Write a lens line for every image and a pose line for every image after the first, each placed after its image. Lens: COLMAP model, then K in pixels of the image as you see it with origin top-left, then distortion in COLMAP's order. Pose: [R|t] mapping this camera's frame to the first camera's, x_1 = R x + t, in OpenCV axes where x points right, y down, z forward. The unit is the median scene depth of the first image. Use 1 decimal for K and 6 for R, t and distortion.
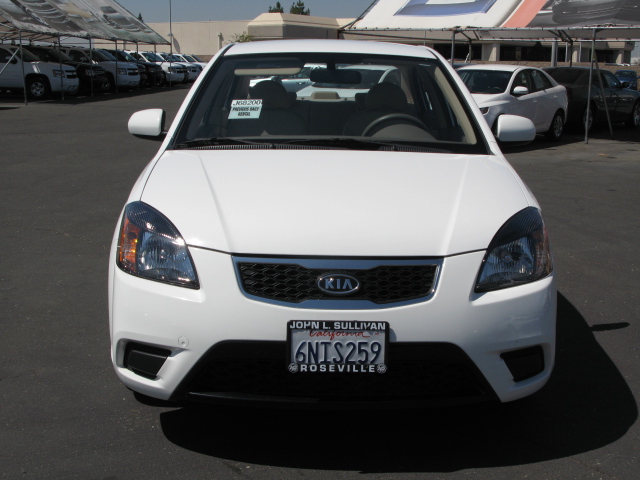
lens RADIAL K [[881.7, 0, 320.0], [0, 881.7, 240.0], [0, 0, 1]] dist [-0.291090, 0.754801]
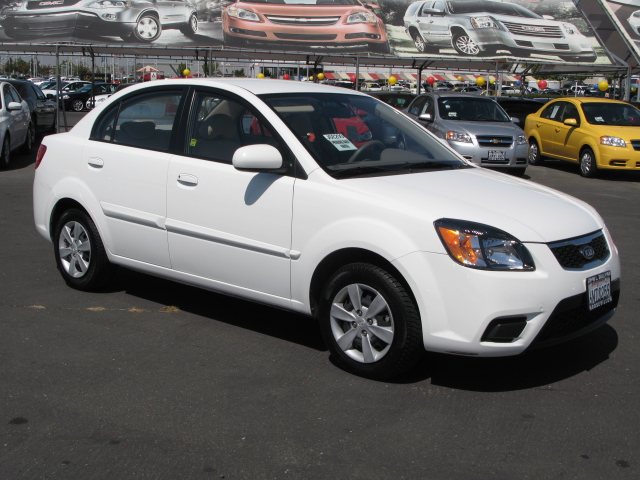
lens RADIAL K [[881.7, 0, 320.0], [0, 881.7, 240.0], [0, 0, 1]] dist [-0.291090, 0.754801]
pose [[0.658458, -0.126427, 0.741923, -1.444605], [0.128119, 0.990231, 0.055034, -0.120320], [-0.741632, 0.058817, 0.668223, 0.294922]]
